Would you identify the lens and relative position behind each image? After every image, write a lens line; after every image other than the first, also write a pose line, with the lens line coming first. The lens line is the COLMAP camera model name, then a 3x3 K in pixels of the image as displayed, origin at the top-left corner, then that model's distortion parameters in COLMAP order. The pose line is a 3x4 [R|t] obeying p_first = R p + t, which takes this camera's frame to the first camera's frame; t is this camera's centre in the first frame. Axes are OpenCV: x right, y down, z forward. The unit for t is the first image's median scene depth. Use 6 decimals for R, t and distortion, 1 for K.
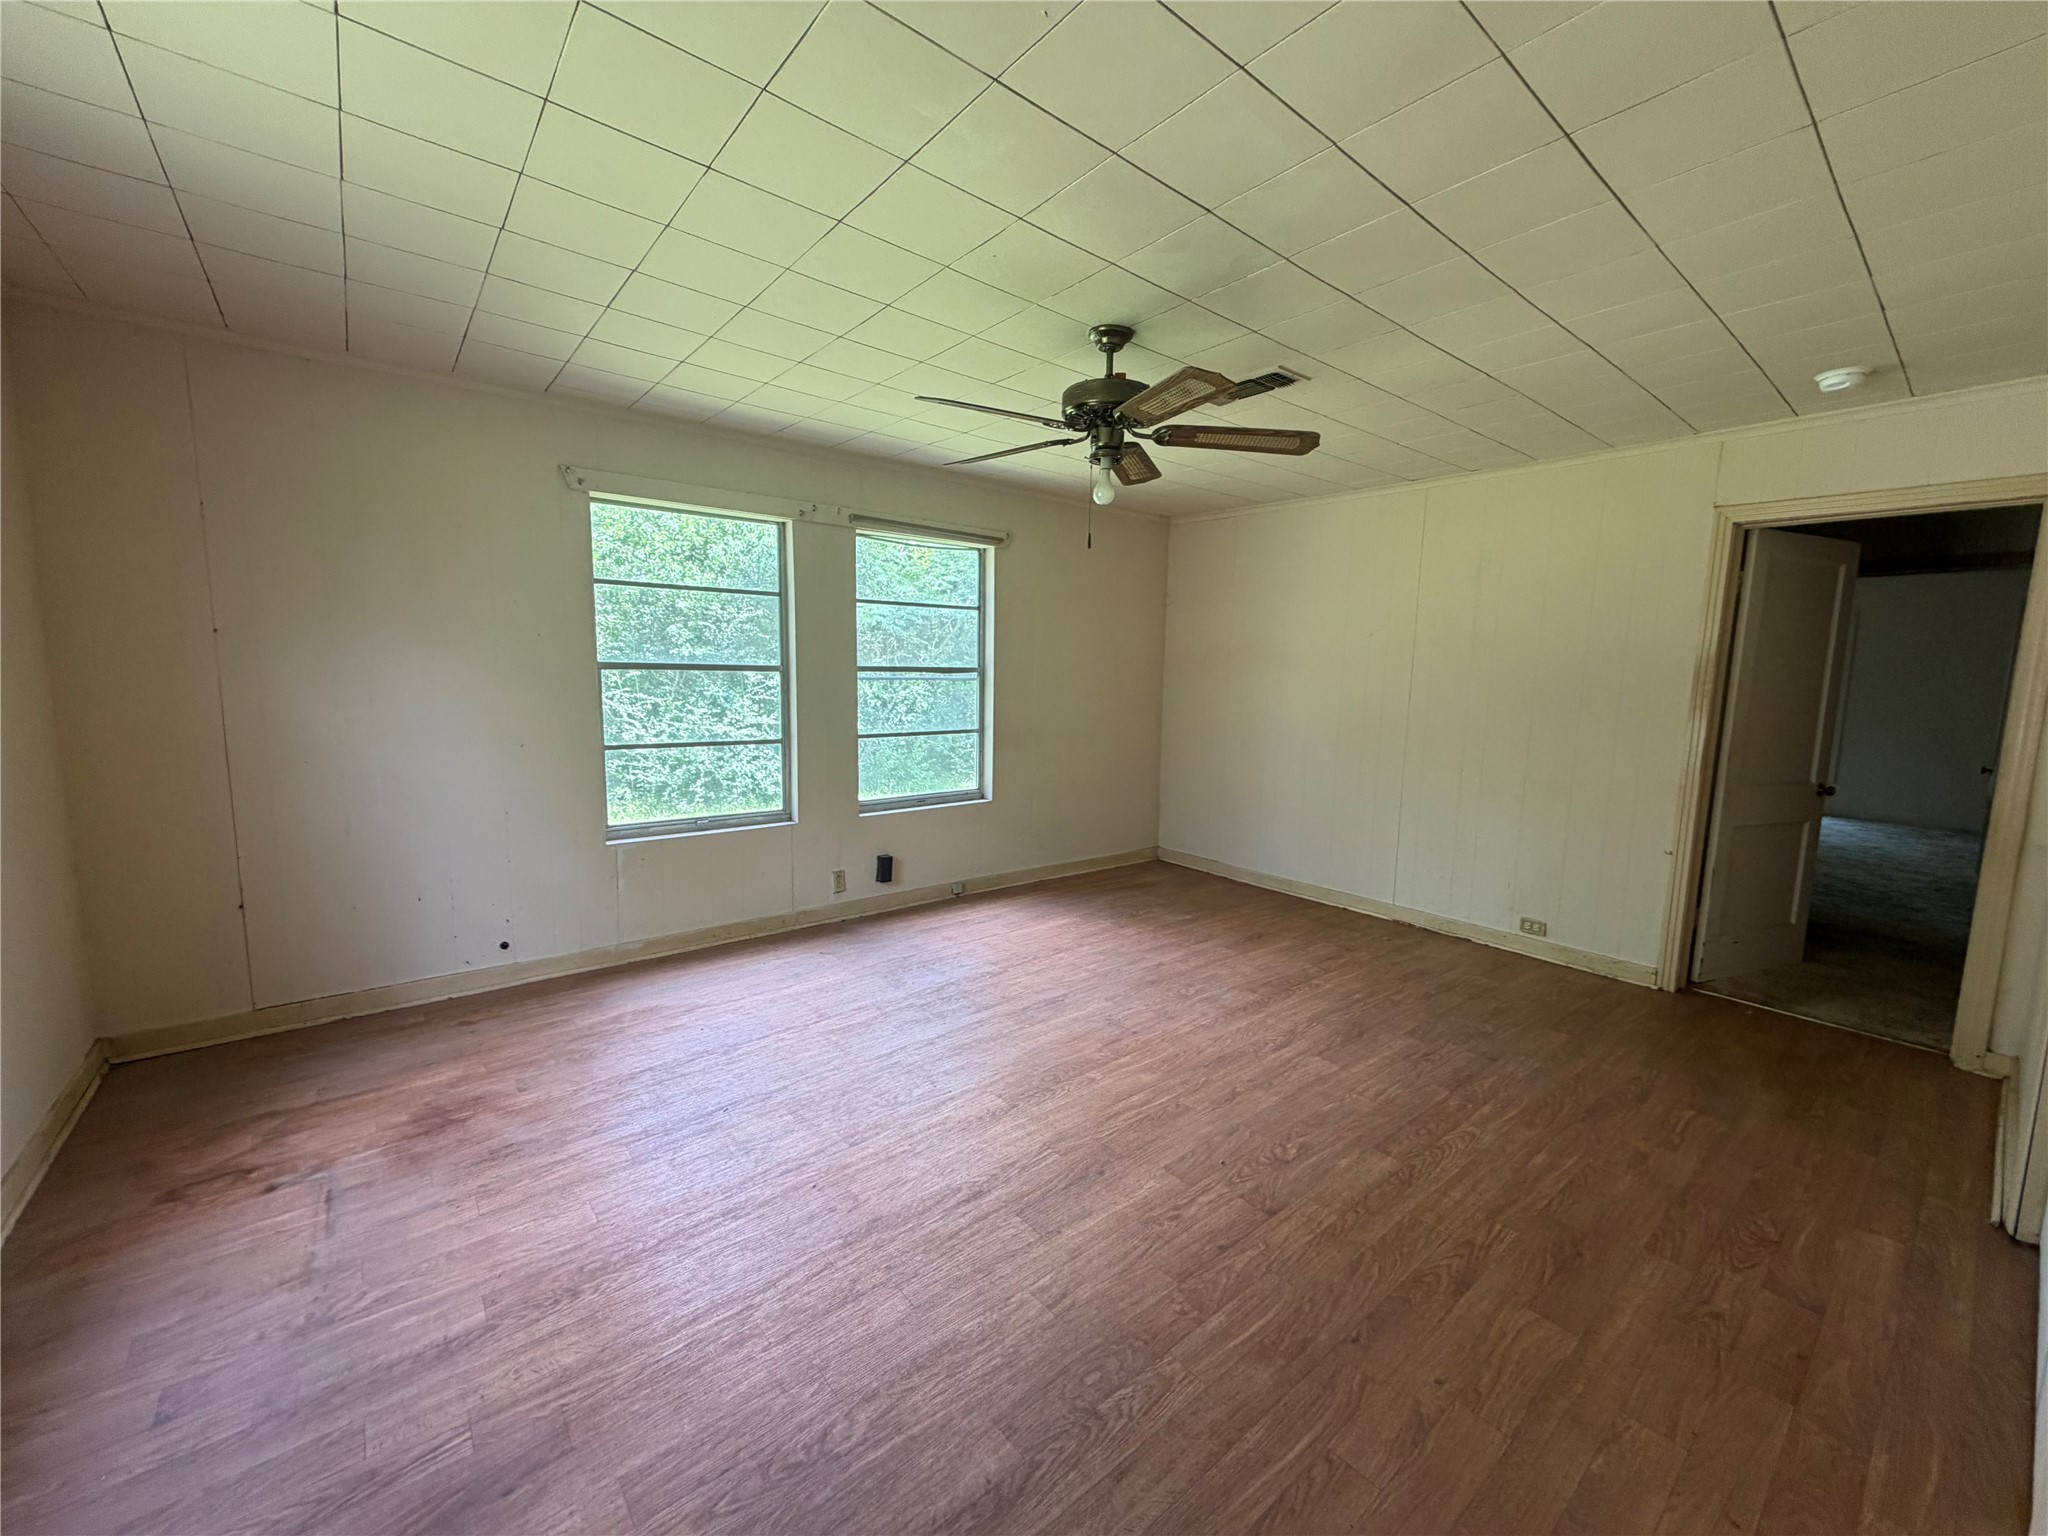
lens RADIAL K [[811.3, 0, 1021.6], [0, 811.3, 765.9], [0, 0, 1]] dist [0.000261, 0.000344]
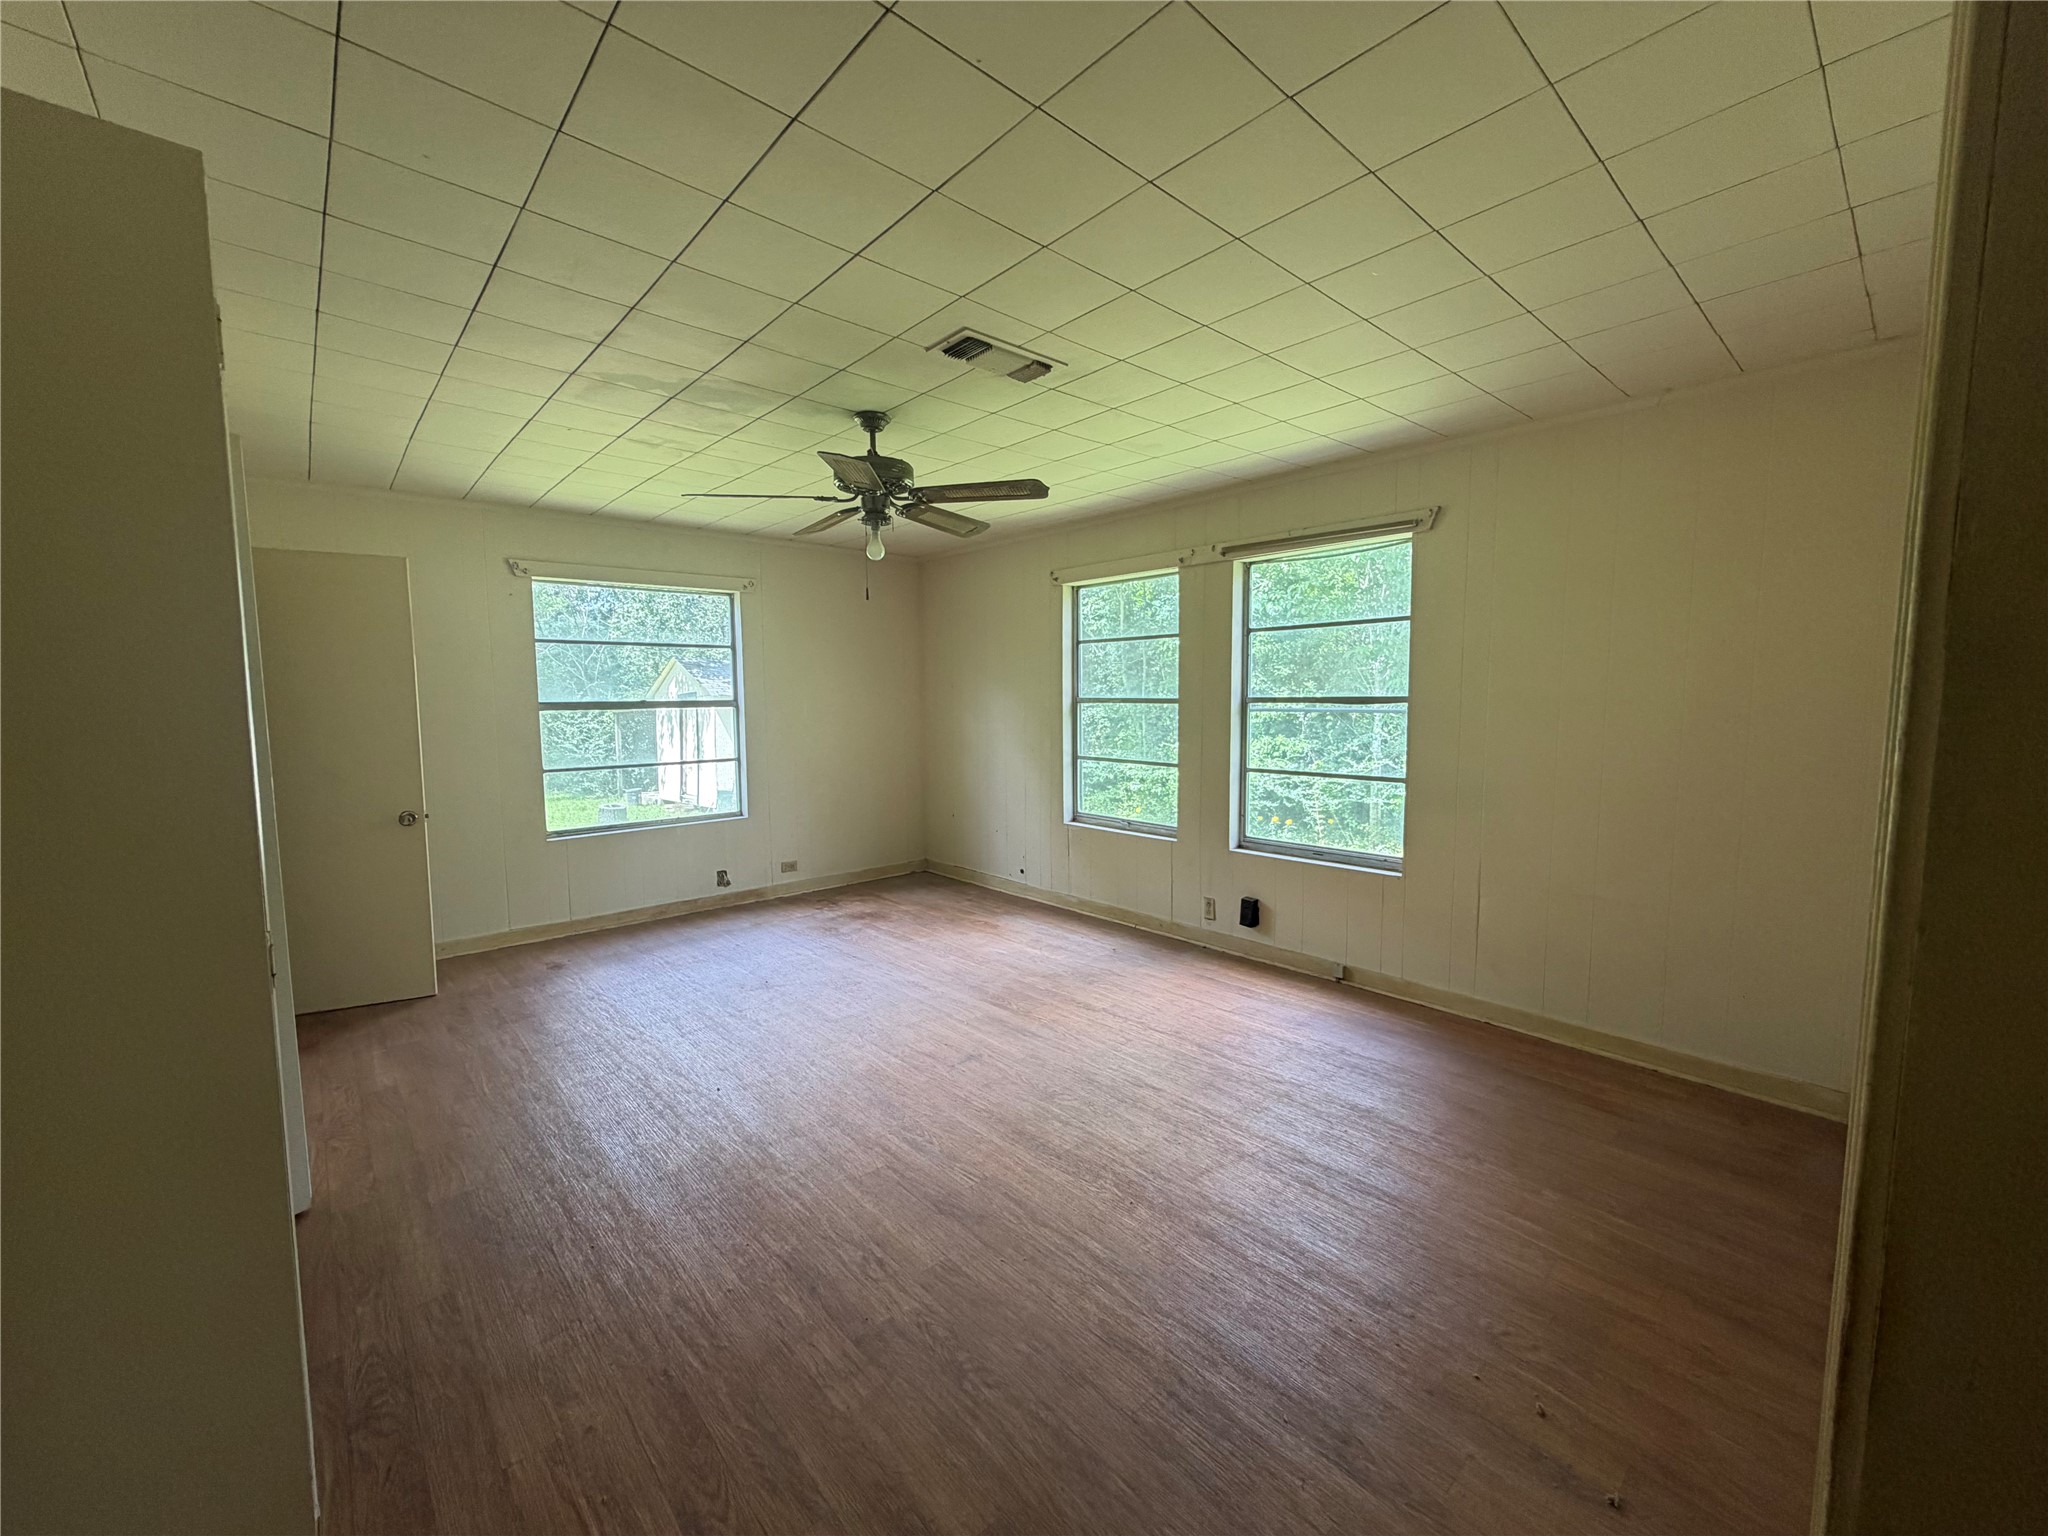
lens RADIAL K [[811.3, 0, 1021.6], [0, 811.3, 765.9], [0, 0, 1]] dist [0.000261, 0.000344]
pose [[0.050277, 0.069027, -0.996347, 0.827152], [-0.114925, 0.991382, 0.062884, -0.077974], [0.992101, 0.111343, 0.057777, 0.743714]]
